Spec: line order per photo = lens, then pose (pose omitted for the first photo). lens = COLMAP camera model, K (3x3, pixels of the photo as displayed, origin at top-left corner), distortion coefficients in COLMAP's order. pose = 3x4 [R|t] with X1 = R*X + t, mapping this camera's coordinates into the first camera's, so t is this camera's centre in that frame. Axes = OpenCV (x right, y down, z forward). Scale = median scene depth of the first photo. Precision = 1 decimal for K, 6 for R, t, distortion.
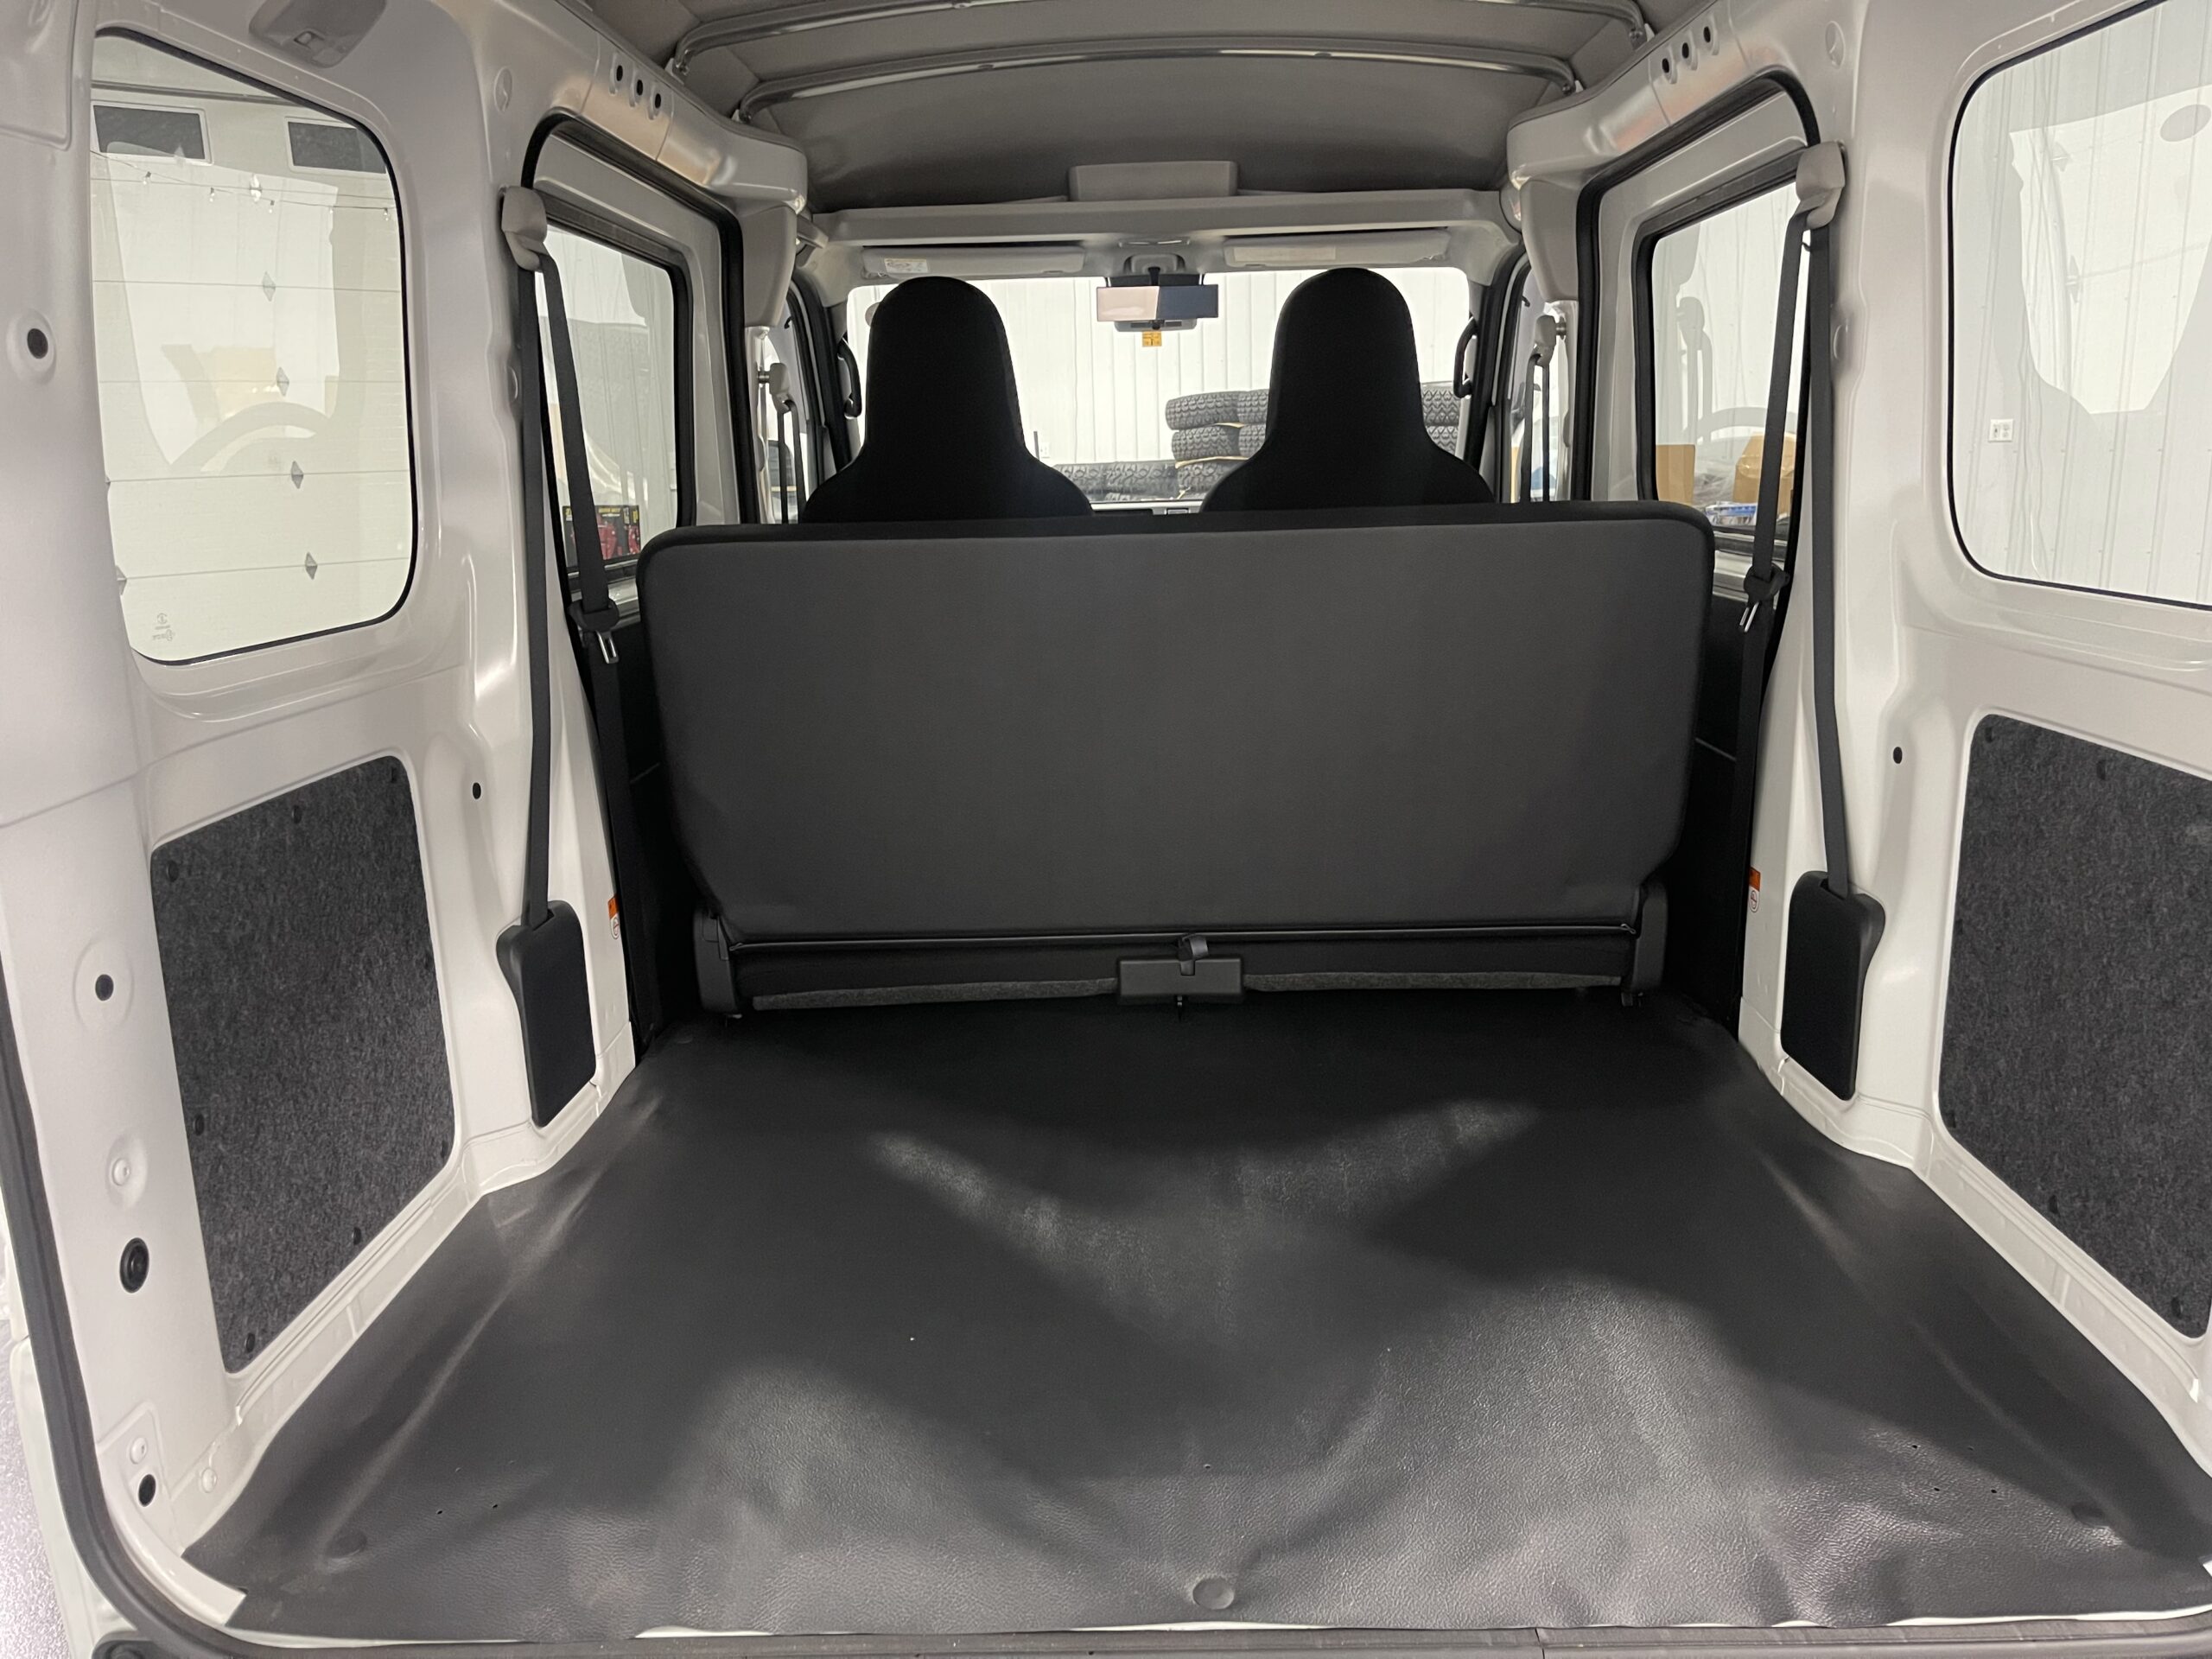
lens RADIAL K [[1672.9, 0, 1110.8], [0, 1672.9, 829.4], [0, 0, 1]] dist [0.101103, -0.148793]
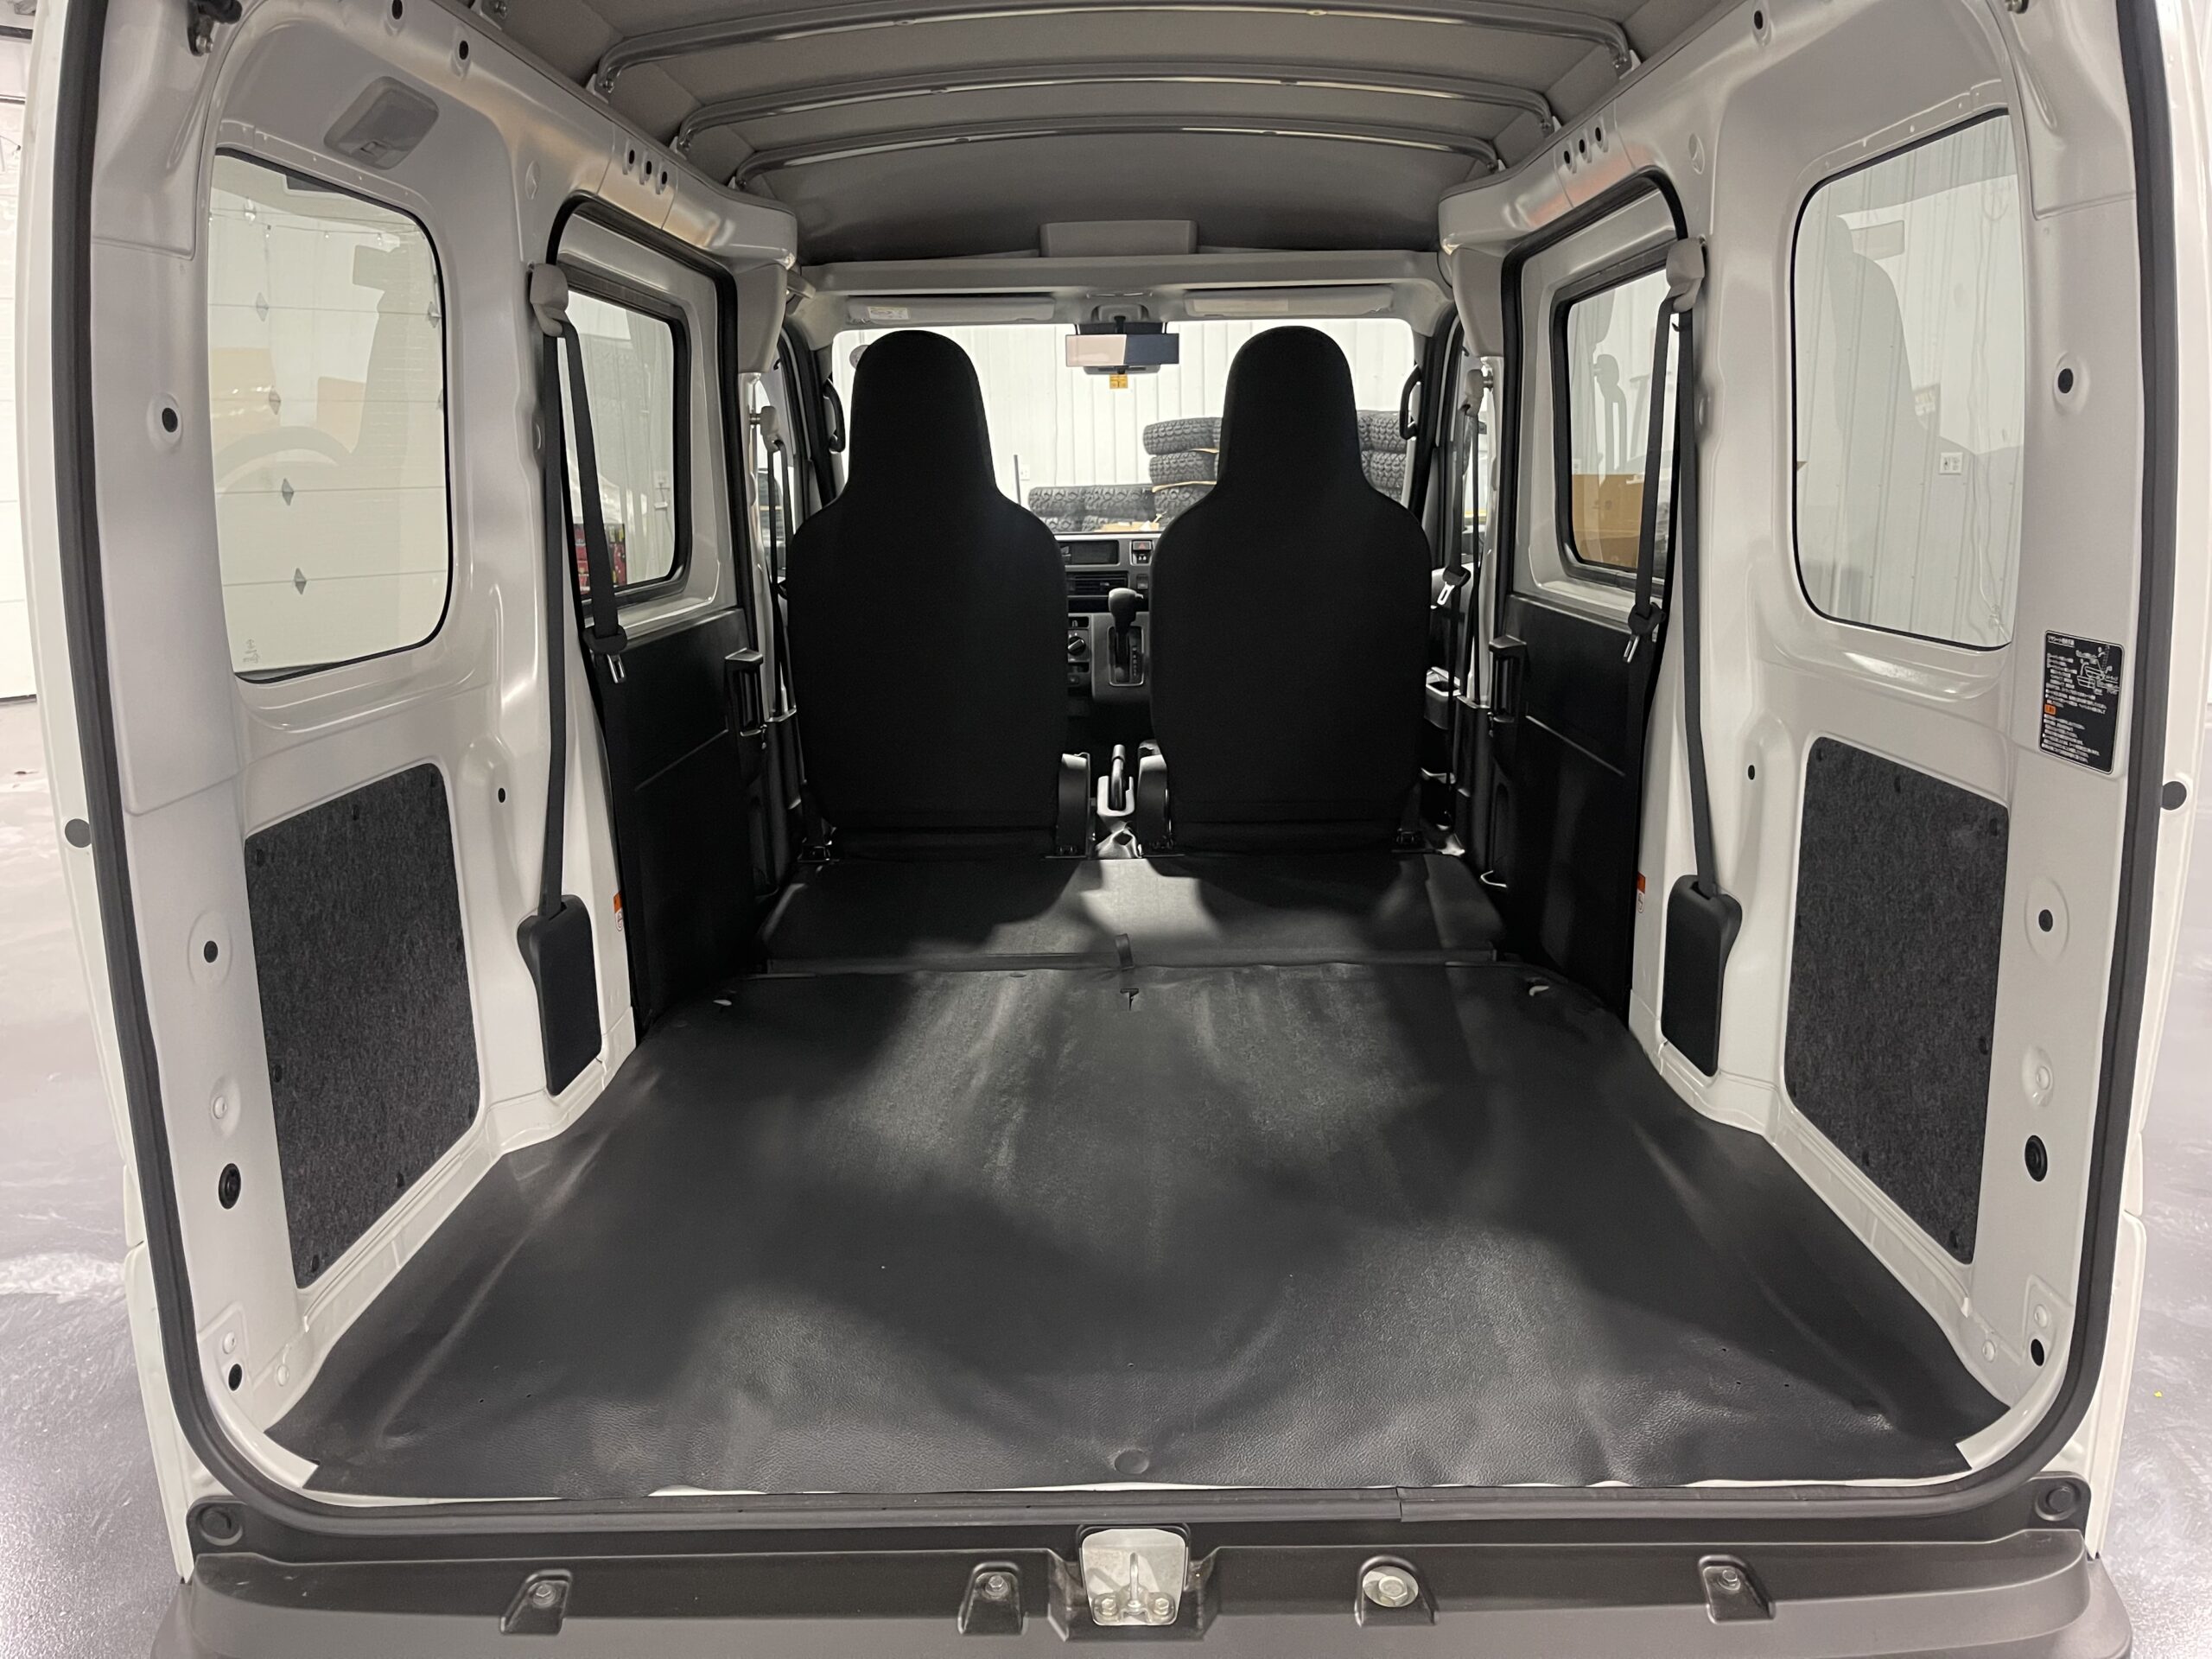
lens RADIAL K [[1672.9, 0, 1110.8], [0, 1672.9, 829.4], [0, 0, 1]] dist [0.101103, -0.148793]
pose [[0.999909, 0.006528, 0.011806, 0.018361], [-0.006396, 0.999917, -0.011169, 0.009936], [-0.011878, 0.011092, 0.999868, -0.131904]]
